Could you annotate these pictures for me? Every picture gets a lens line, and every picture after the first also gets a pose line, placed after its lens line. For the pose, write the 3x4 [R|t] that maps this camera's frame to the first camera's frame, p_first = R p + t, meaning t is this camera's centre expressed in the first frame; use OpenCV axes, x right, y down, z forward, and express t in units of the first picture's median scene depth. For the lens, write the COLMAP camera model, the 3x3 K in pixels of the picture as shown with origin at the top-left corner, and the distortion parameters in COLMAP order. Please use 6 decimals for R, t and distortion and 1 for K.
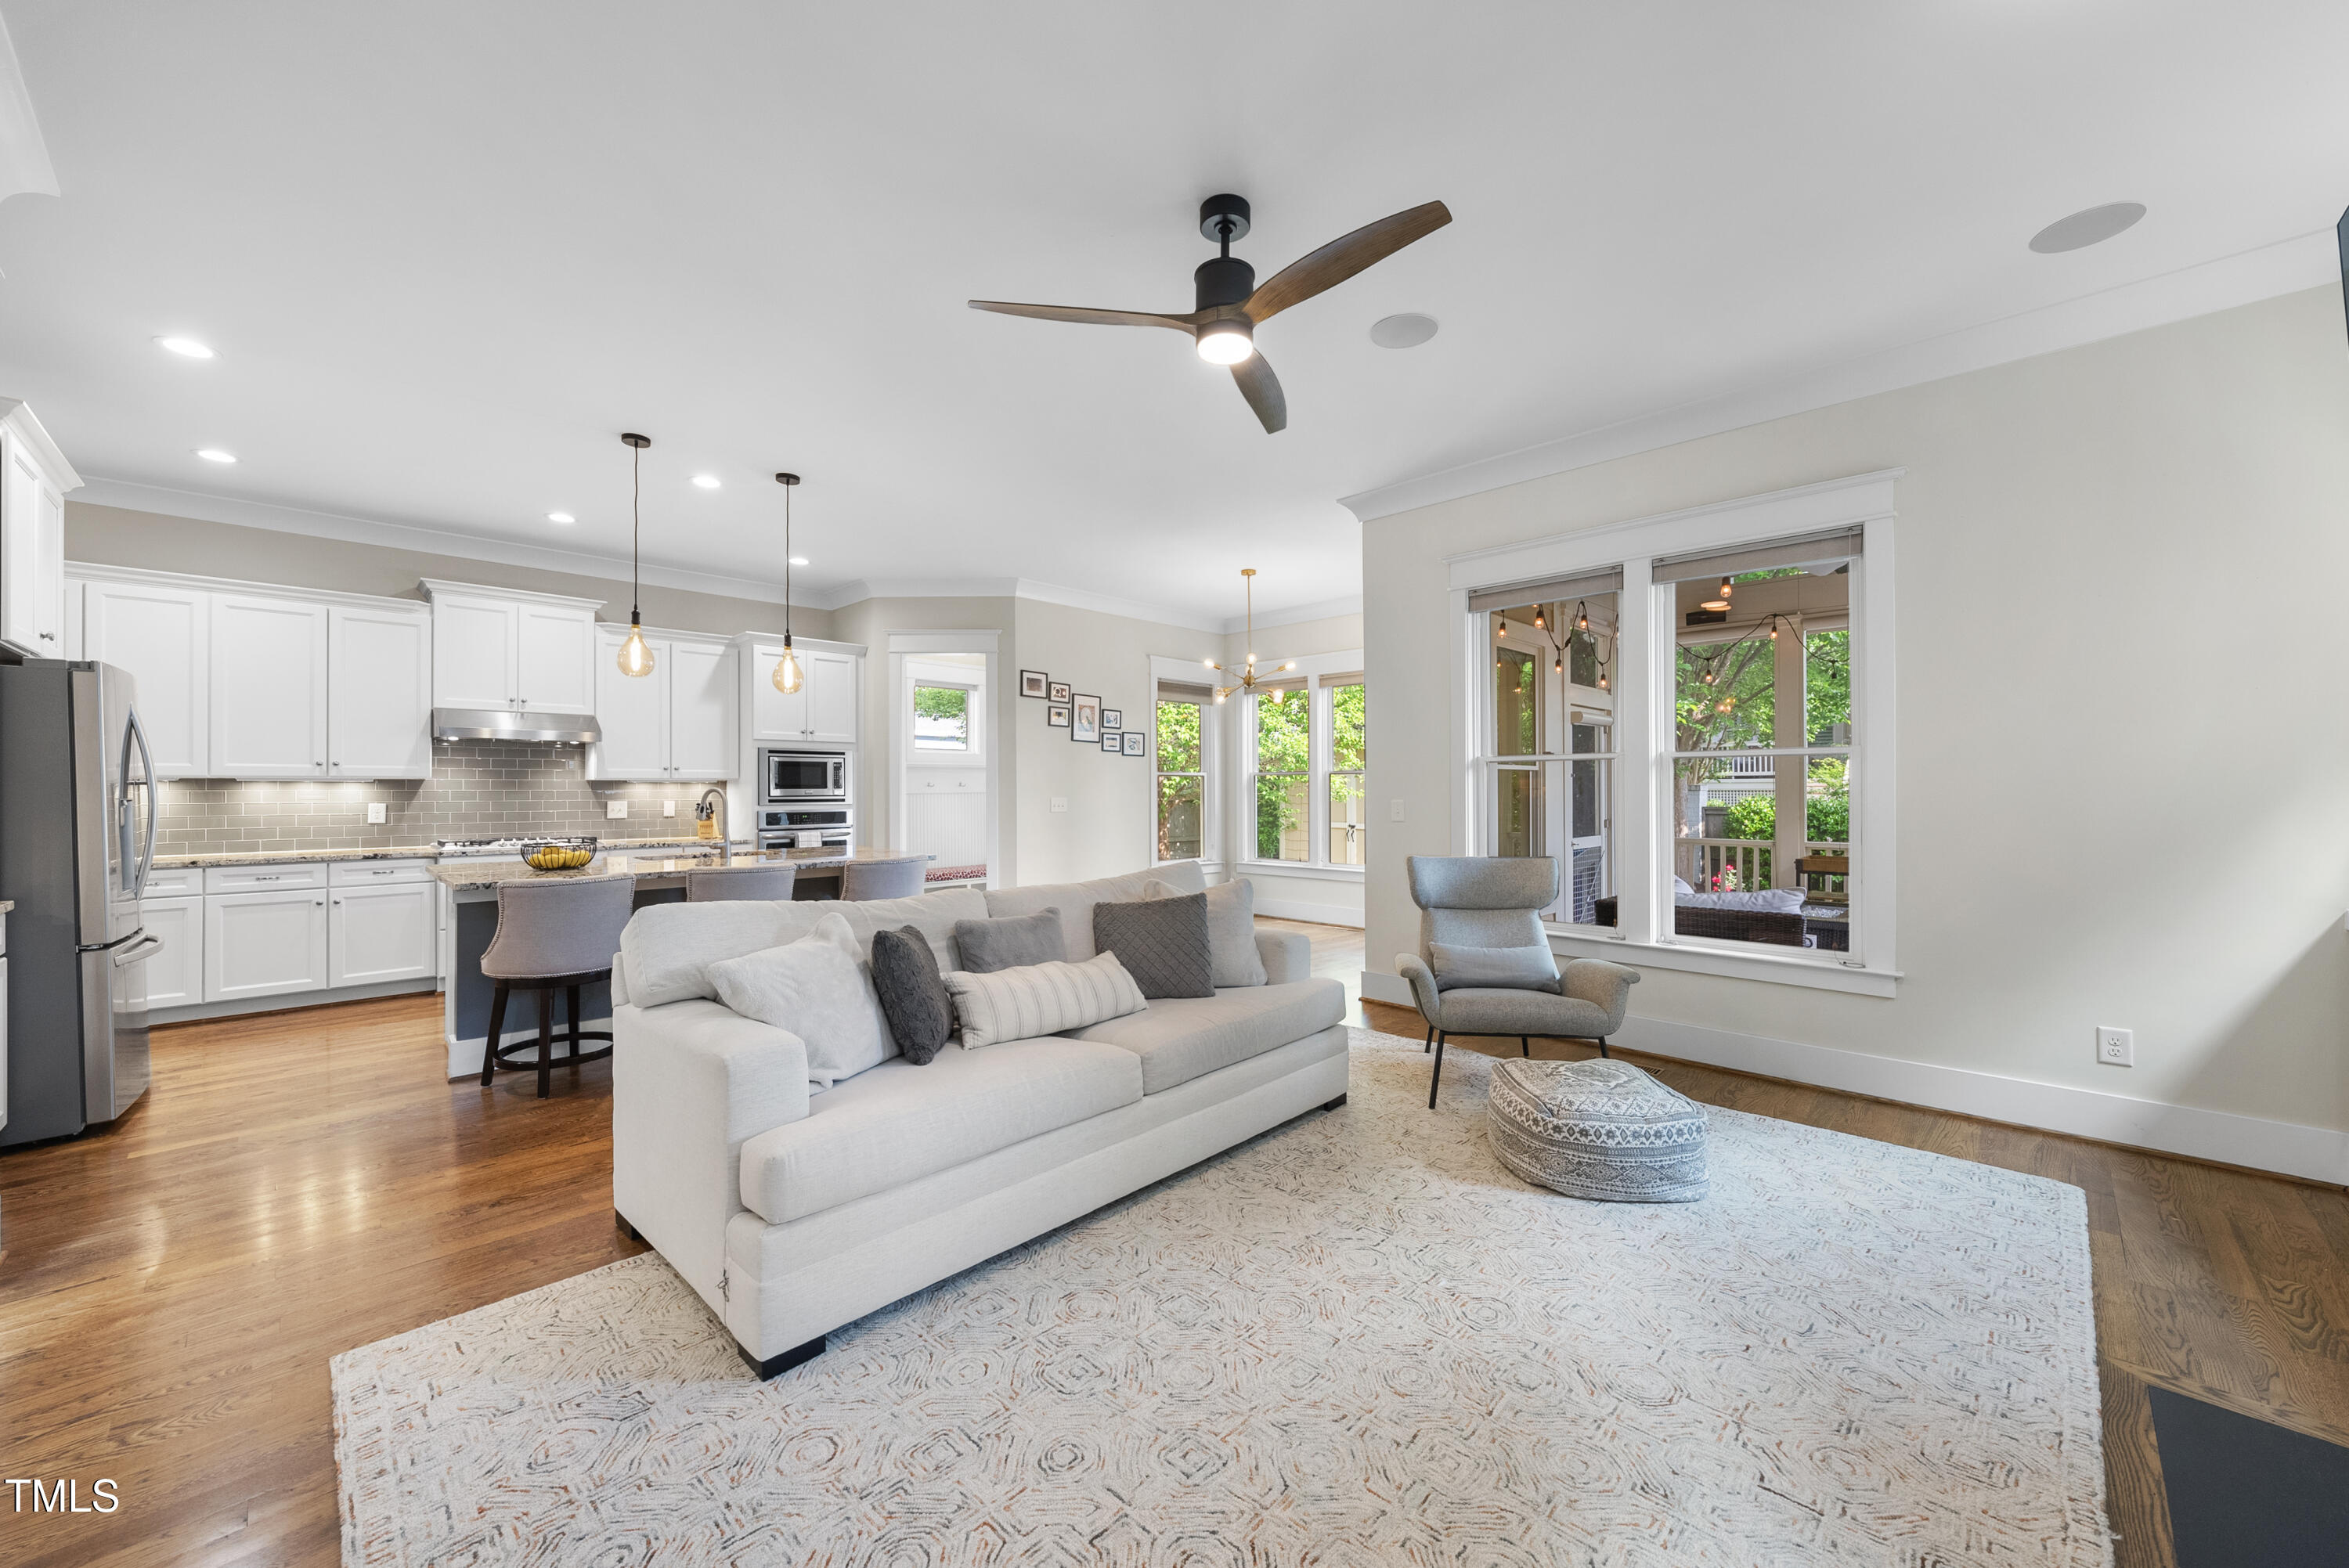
lens RADIAL K [[871.4, 0, 1169.8], [0, 871.4, 782.1], [0, 0, 1]] dist [-0.001227, -0.000025]
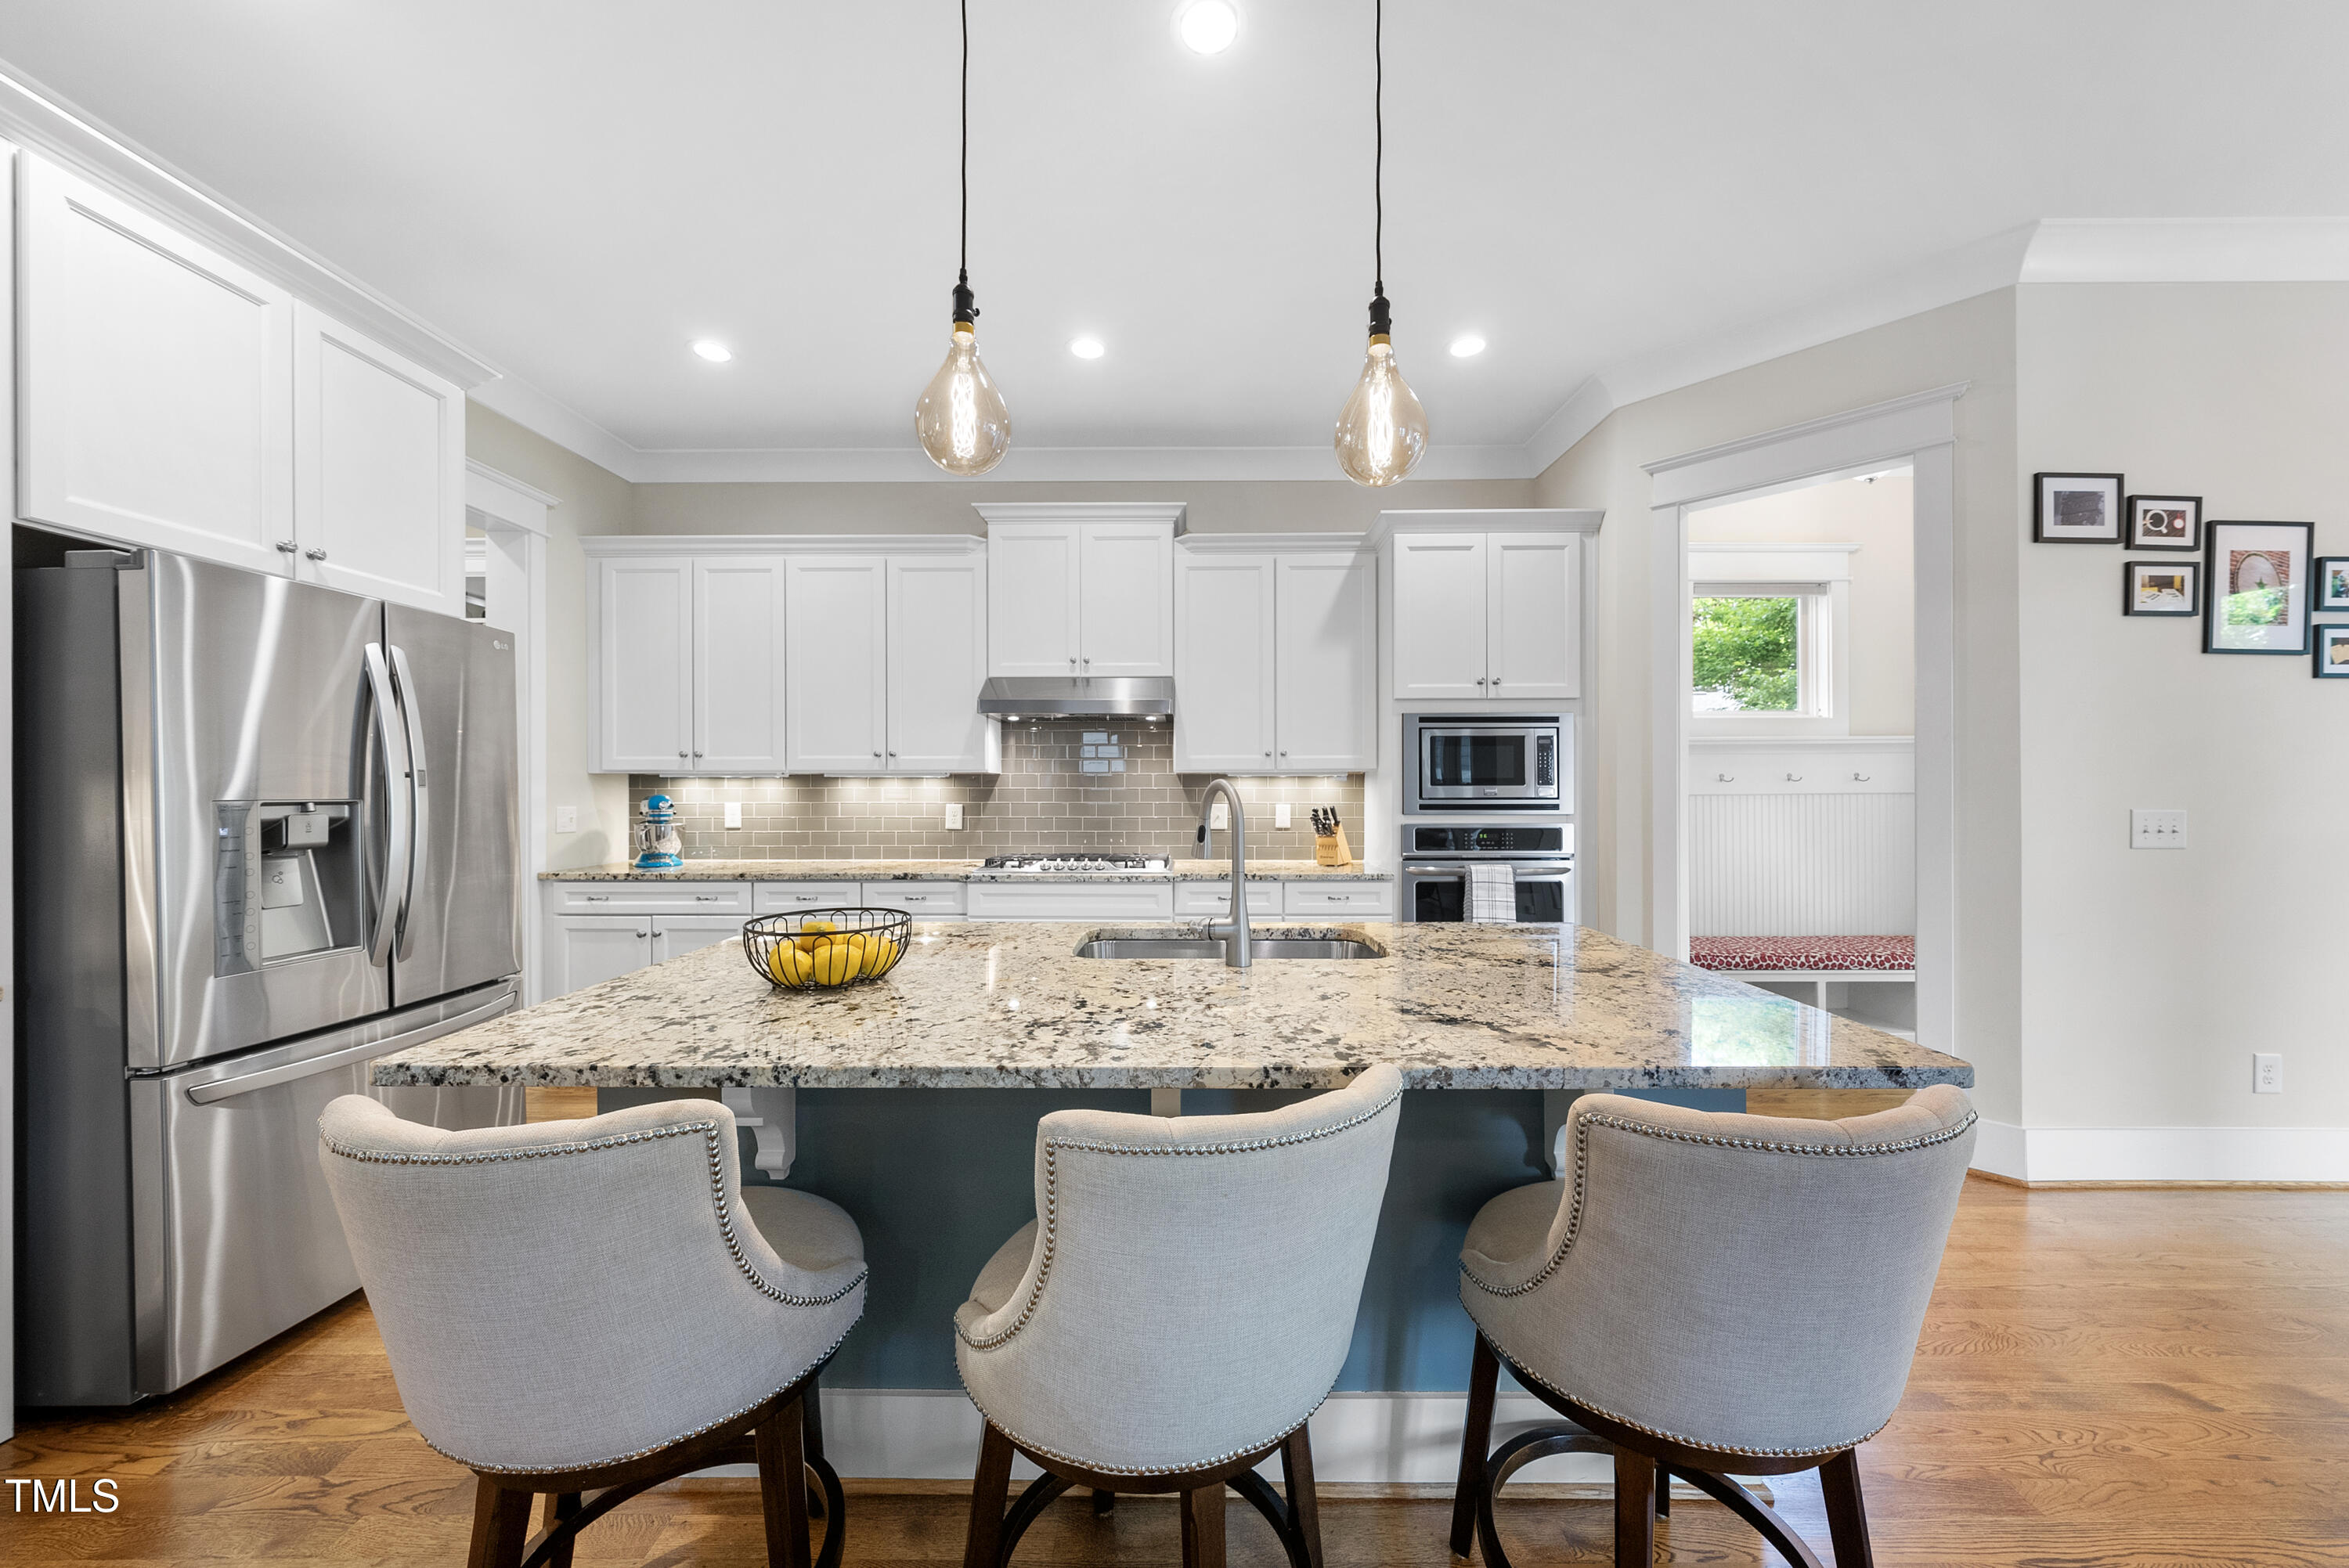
lens RADIAL K [[815.7, 0, 1177.8], [0, 815.7, 787.4], [0, 0, 1]] dist [-0.000517, 0.000390]
pose [[0.703898, 0.000020, -0.710302, -0.201082], [0.005175, 0.999973, 0.005157, 0.005425], [0.710283, -0.007306, 0.703879, 0.531745]]
